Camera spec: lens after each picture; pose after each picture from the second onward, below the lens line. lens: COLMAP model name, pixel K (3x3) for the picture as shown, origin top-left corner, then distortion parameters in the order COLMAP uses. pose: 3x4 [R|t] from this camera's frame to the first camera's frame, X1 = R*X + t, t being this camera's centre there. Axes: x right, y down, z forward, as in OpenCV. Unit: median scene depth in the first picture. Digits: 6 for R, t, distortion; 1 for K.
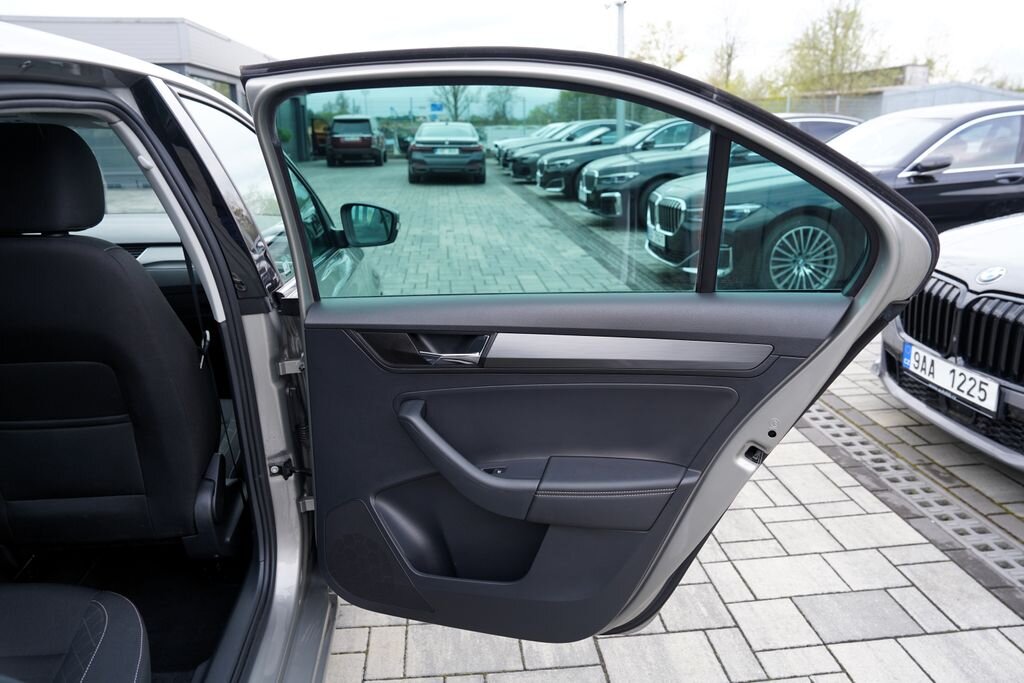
lens RADIAL K [[706.6, 0, 515.4], [0, 706.6, 338.4], [0, 0, 1]] dist [-0.099899, 0.071051]
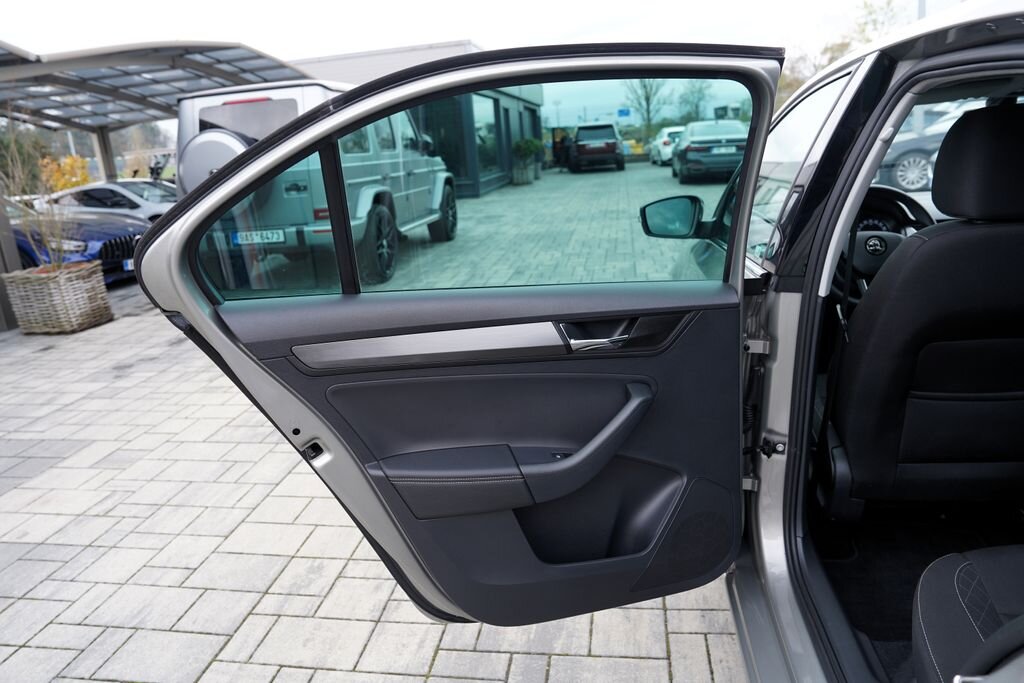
lens RADIAL K [[706.6, 0, 510.9], [0, 706.6, 332.7], [0, 0, 1]] dist [-0.099899, 0.071051]
pose [[0.963524, -0.005921, -0.267557, -0.162974], [0.001489, 0.999858, -0.016762, 0.007784], [0.267618, 0.015752, 0.963396, -0.022587]]
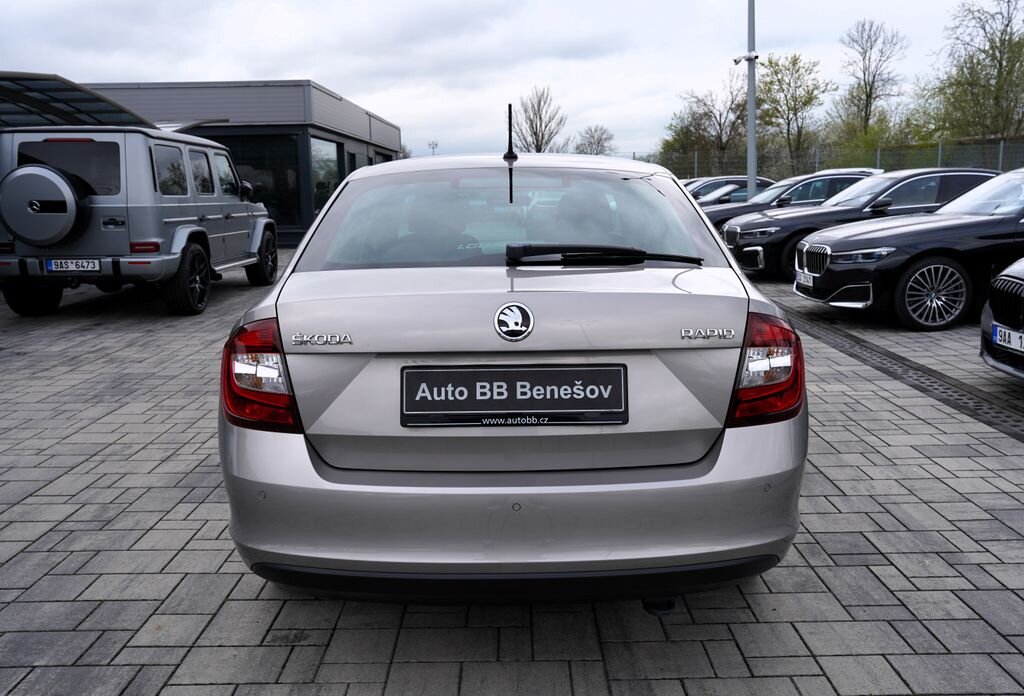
lens RADIAL K [[858.0, 0, 526.5], [0, 858.0, 345.7], [0, 0, 1]] dist [-0.049480, 0.069102]
pose [[0.995786, 0.003256, -0.091648, -0.060899], [-0.012995, 0.994295, -0.105867, 0.057825], [0.090781, 0.106612, 0.990148, -0.204290]]
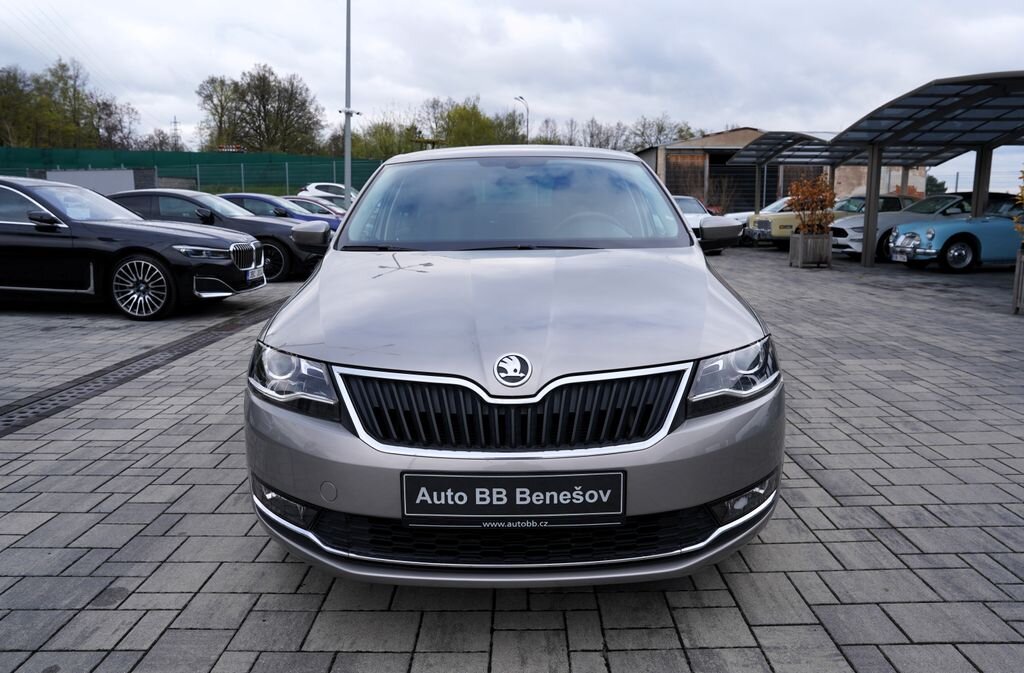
lens RADIAL K [[738.5, 0, 512.7], [0, 738.5, 336.7], [0, 0, 1]] dist [-0.071620, 0.055527]
pose [[-0.992852, -0.014111, 0.118519, -0.131612], [0.039847, 0.896826, 0.440585, -0.102922], [-0.112508, 0.442158, -0.889853, 0.393799]]
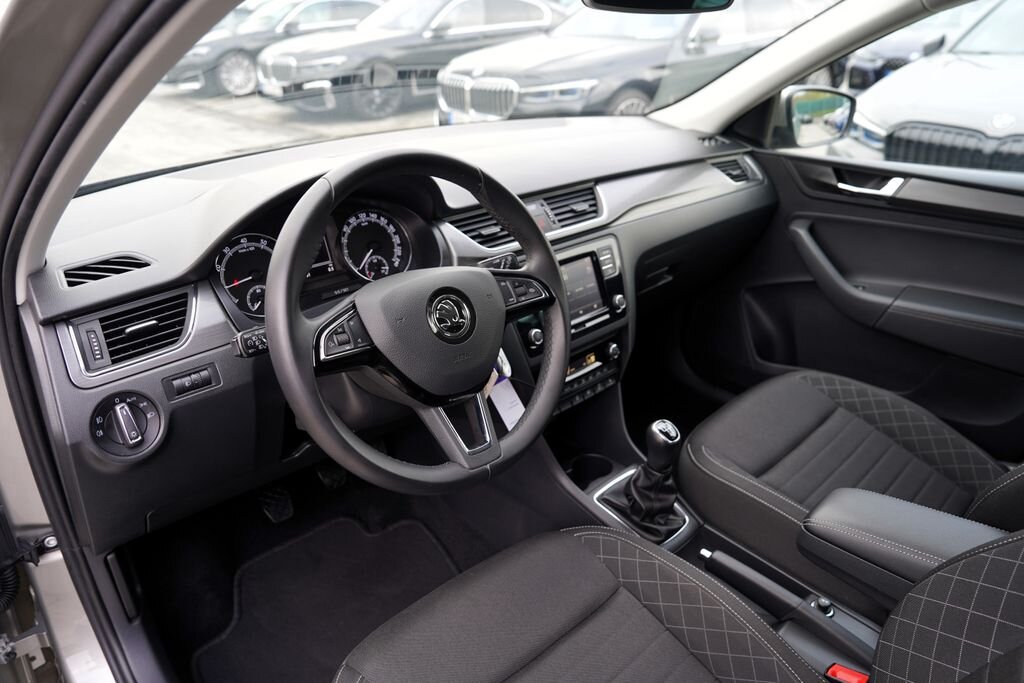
lens RADIAL K [[706.6, 0, 535.0], [0, 706.6, 323.3], [0, 0, 1]] dist [-0.099899, 0.071051]
pose [[0.786648, -0.248954, 0.564985, -0.154500], [0.172045, 0.967243, 0.186660, -0.022847], [-0.592947, -0.049633, 0.803710, 0.093326]]
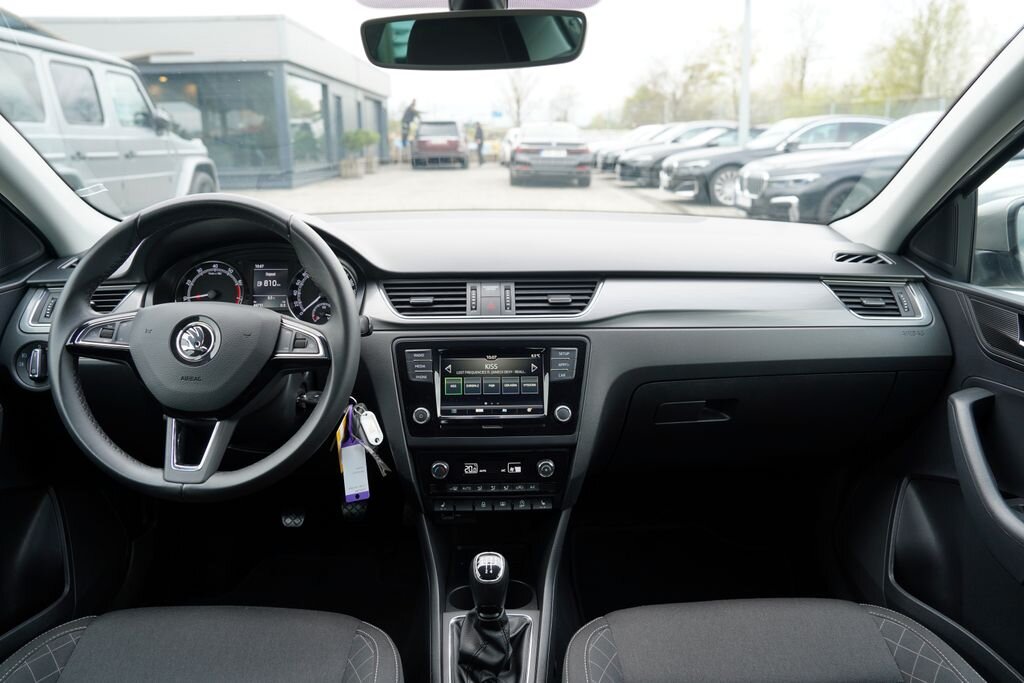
lens RADIAL K [[706.6, 0, 514.8], [0, 706.6, 329.3], [0, 0, 1]] dist [-0.099899, 0.071051]
pose [[0.996719, 0.018107, -0.078884, -0.092359], [-0.019752, 0.999603, -0.020117, -0.014059], [0.078488, 0.021609, 0.996681, 0.083087]]
